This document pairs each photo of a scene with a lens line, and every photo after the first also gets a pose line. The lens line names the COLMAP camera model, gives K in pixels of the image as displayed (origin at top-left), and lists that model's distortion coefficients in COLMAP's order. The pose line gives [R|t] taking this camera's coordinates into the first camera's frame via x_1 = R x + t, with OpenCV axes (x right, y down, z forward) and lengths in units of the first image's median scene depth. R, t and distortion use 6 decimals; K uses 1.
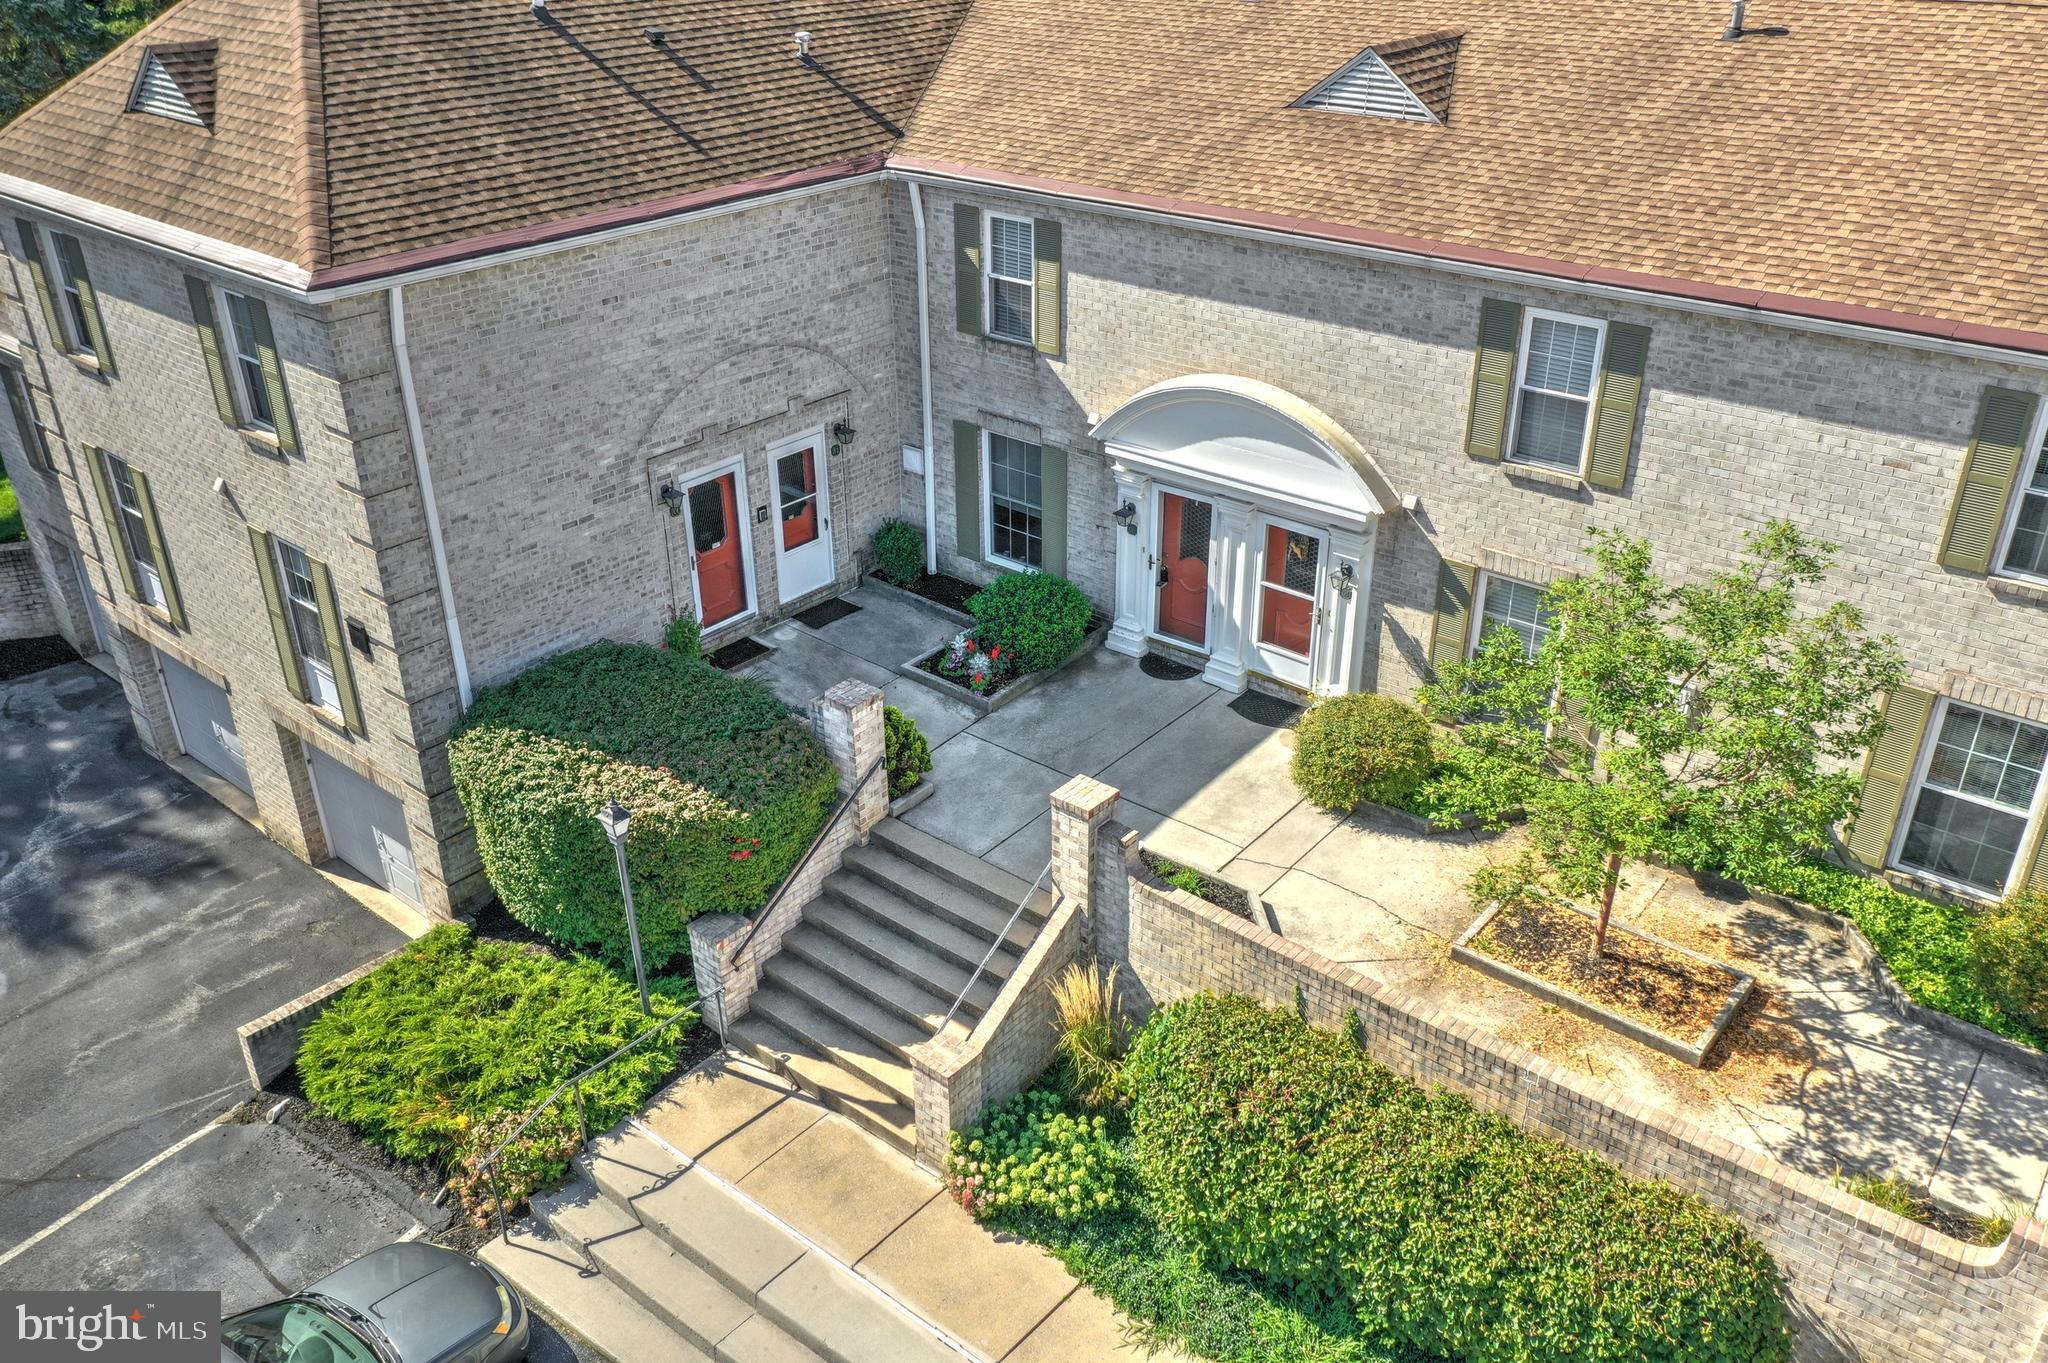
lens RADIAL K [[1619.9, 0, 1029.6], [0, 1619.9, 674.9], [0, 0, 1]] dist [0.000917, 0.005759]
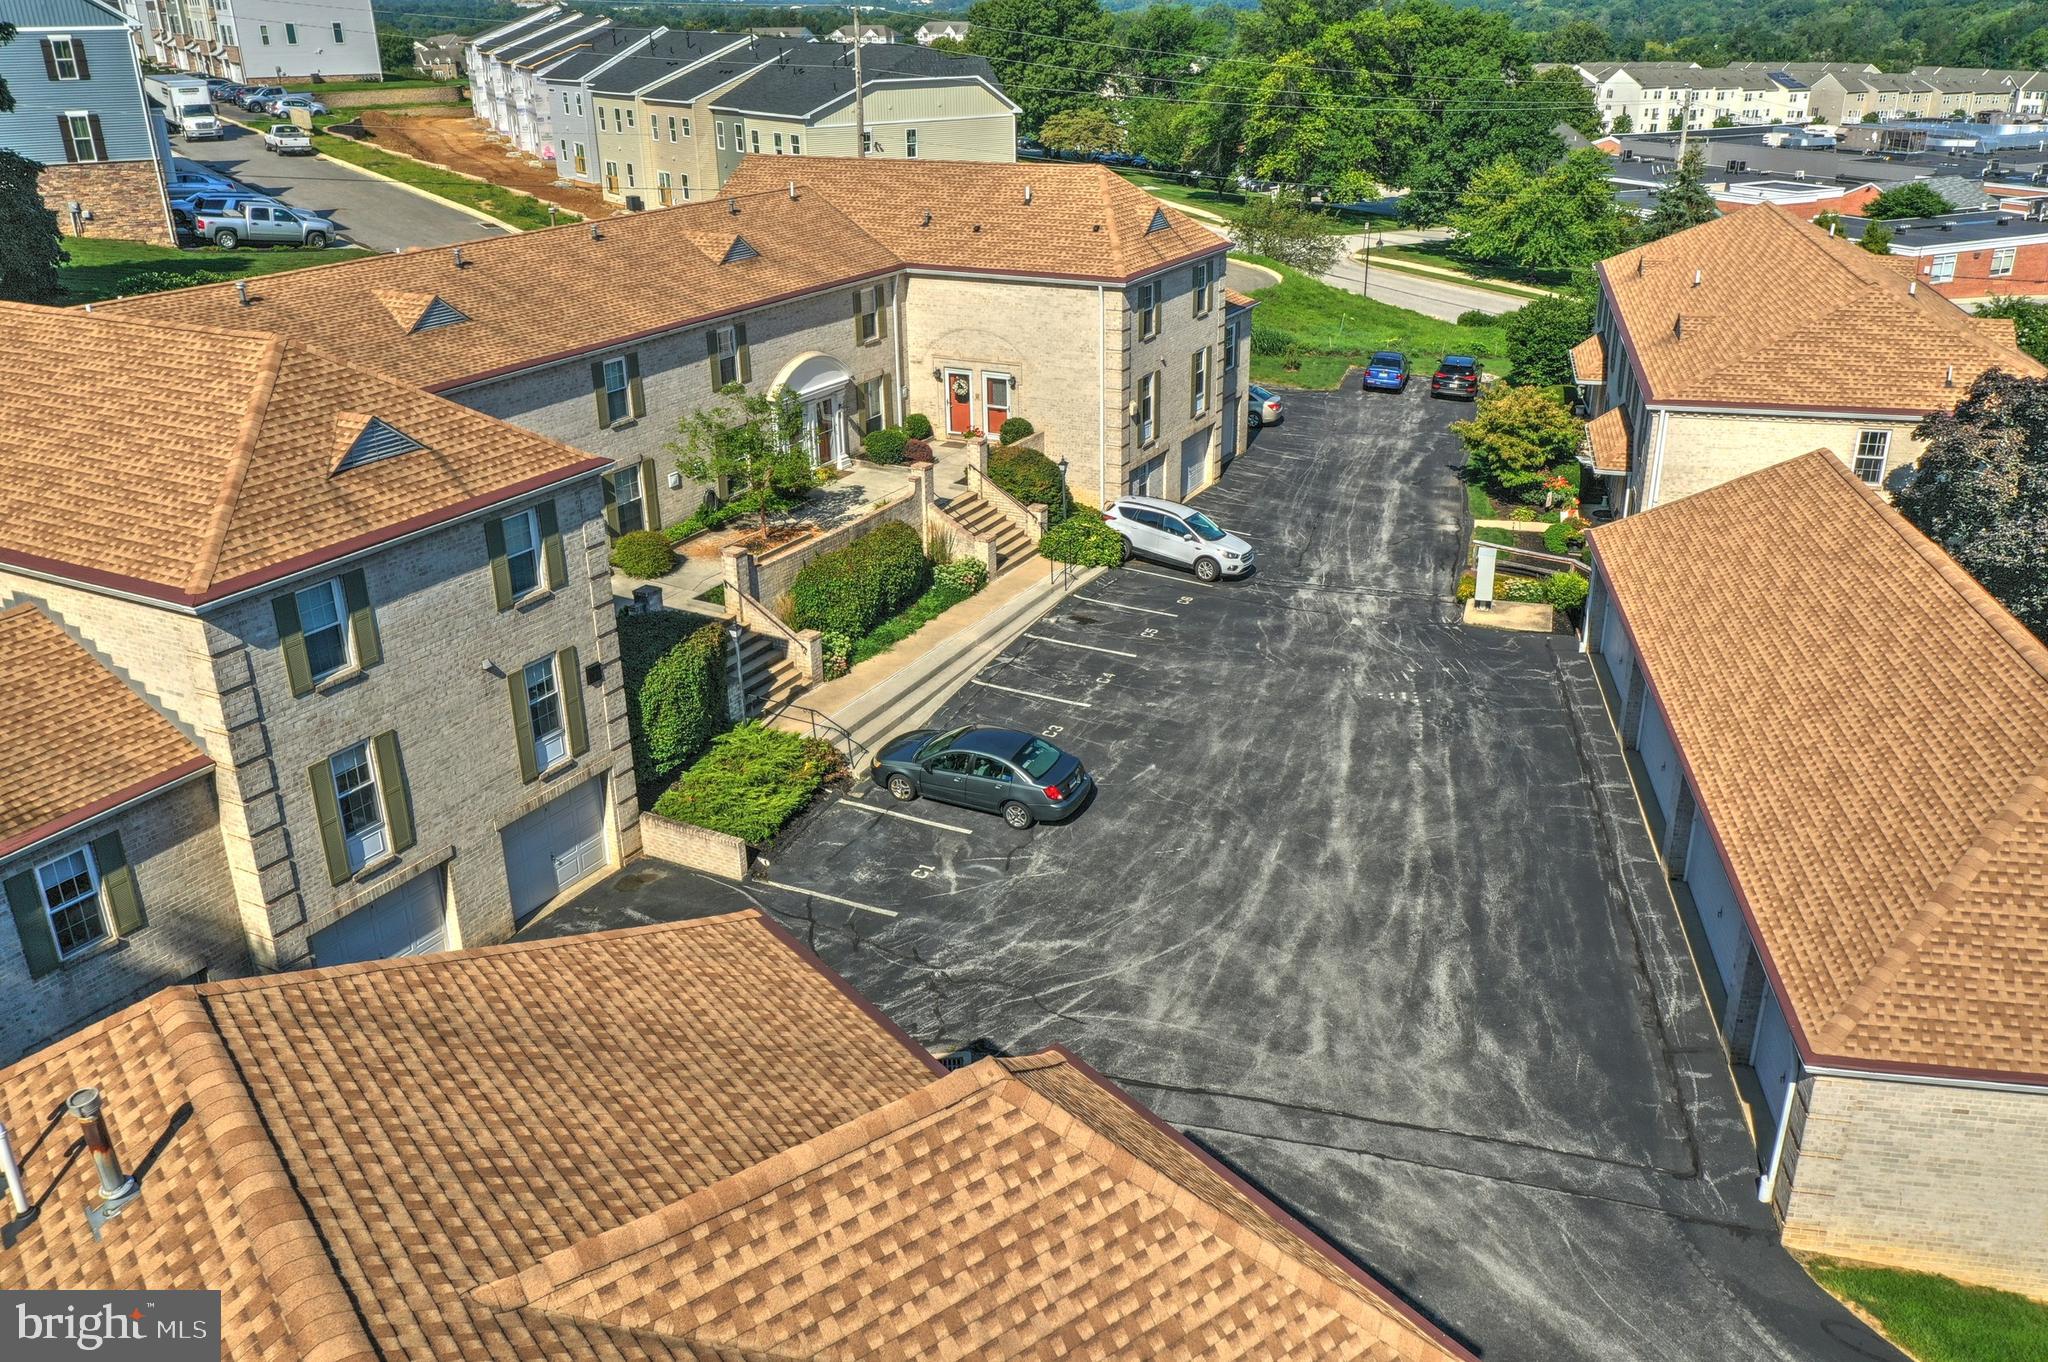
lens RADIAL K [[1619.9, 0, 1029.6], [0, 1619.9, 674.4], [0, 0, 1]] dist [0.000917, 0.005759]
pose [[-0.195230, -0.367056, 0.909481, -2.068565], [0.475855, 0.775409, 0.415094, -0.518317], [-0.857582, 0.513819, 0.023282, 0.543784]]
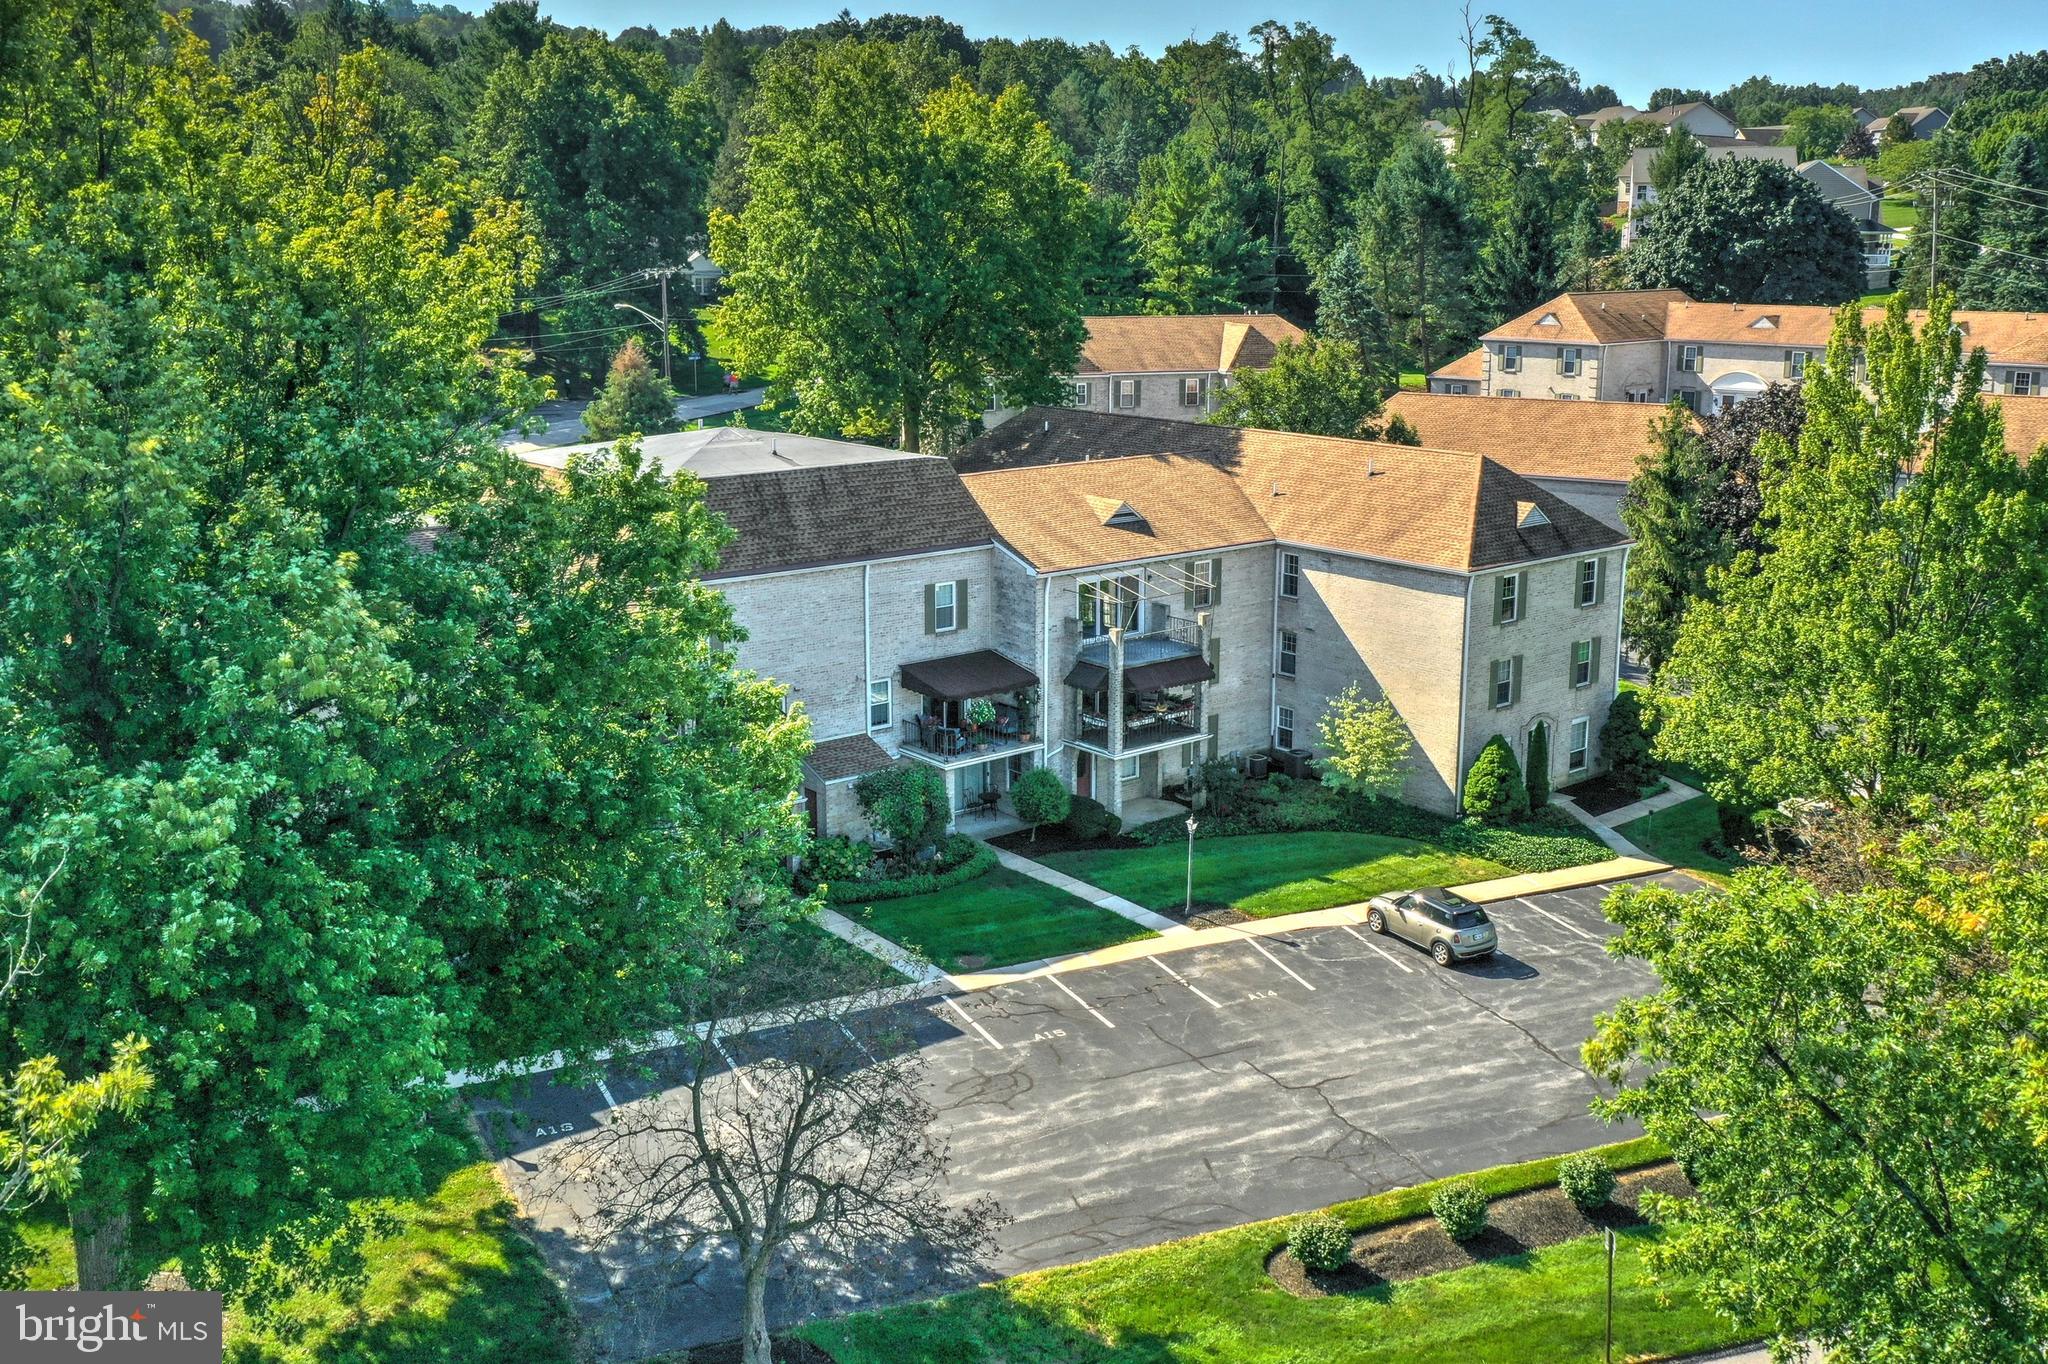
lens RADIAL K [[1794.6, 0, 983.7], [0, 1794.6, 648.9], [0, 0, 1]] dist [0.004353, -0.001251]
pose [[0.988012, 0.037928, -0.149647, -1.511266], [-0.075086, 0.965032, -0.251148, 2.539922], [0.134889, 0.259374, 0.956311, -5.113206]]
